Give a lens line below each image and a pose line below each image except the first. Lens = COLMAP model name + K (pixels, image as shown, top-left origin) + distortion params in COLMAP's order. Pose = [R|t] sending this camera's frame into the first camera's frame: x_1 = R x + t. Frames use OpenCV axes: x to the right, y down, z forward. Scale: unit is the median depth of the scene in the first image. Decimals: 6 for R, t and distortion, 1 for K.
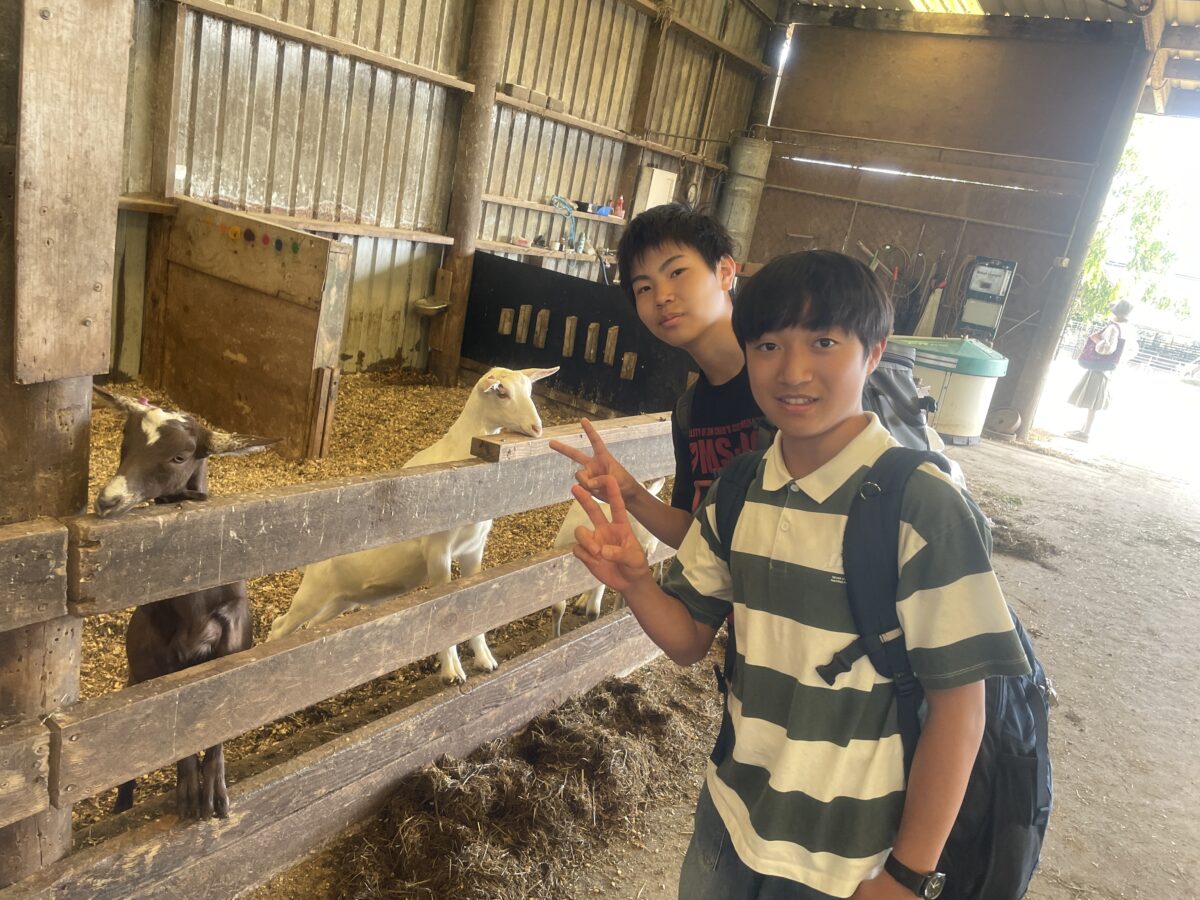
lens RADIAL K [[904.6, 0, 590.2], [0, 904.6, 459.0], [0, 0, 1]] dist [0.065027, -0.086999]
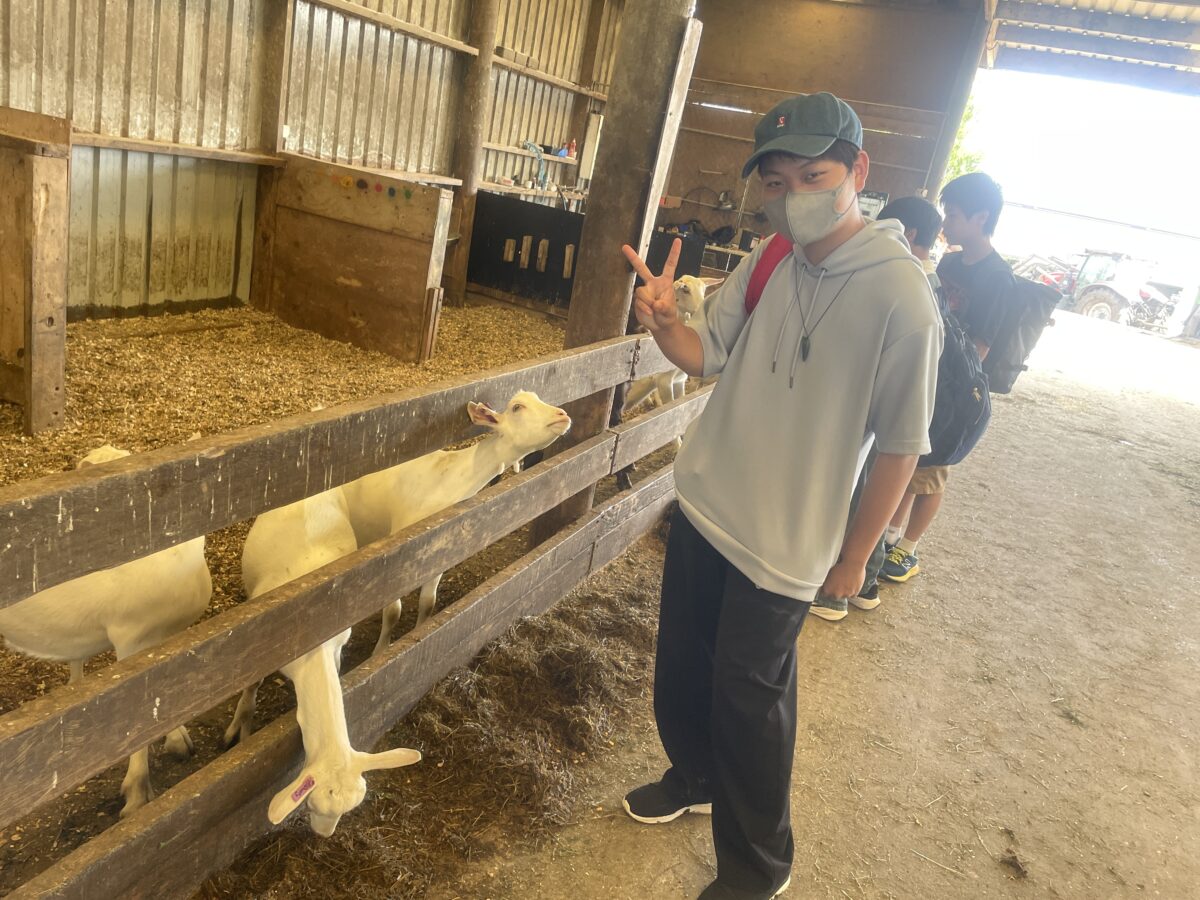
lens RADIAL K [[904.6, 0, 589.4], [0, 904.6, 459.1], [0, 0, 1]] dist [0.065027, -0.086999]
pose [[0.984414, -0.059719, 0.165415, -0.222894], [0.047123, 0.995756, 0.079058, 0.038027], [-0.169434, -0.070031, 0.983050, -0.247923]]
